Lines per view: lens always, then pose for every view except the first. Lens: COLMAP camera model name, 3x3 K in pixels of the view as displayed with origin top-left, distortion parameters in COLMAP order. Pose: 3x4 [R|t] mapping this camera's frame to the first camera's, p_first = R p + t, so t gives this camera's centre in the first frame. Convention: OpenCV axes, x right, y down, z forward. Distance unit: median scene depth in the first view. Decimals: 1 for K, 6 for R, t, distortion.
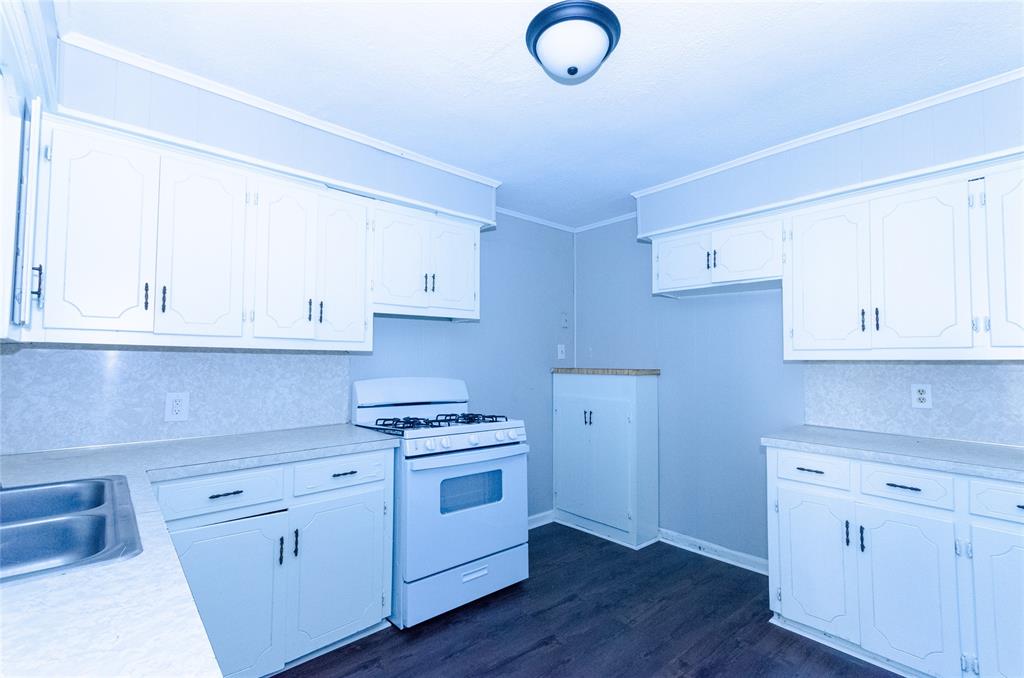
lens RADIAL K [[461.8, 0, 521.1], [0, 461.8, 341.4], [0, 0, 1]] dist [0.000014, 0.006775]
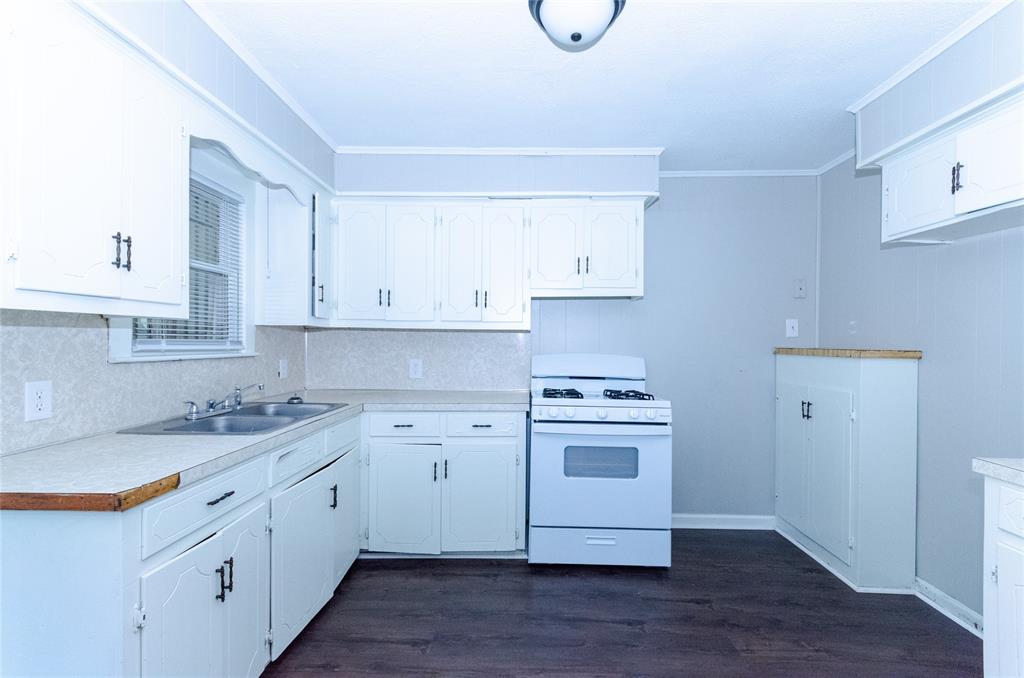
lens RADIAL K [[461.8, 0, 521.1], [0, 461.8, 341.4], [0, 0, 1]] dist [0.000014, 0.006775]
pose [[0.727399, 0.001951, -0.686212, 0.452887], [0.026117, 0.999193, 0.030526, 0.013679], [0.685718, -0.040126, 0.726760, 0.122875]]
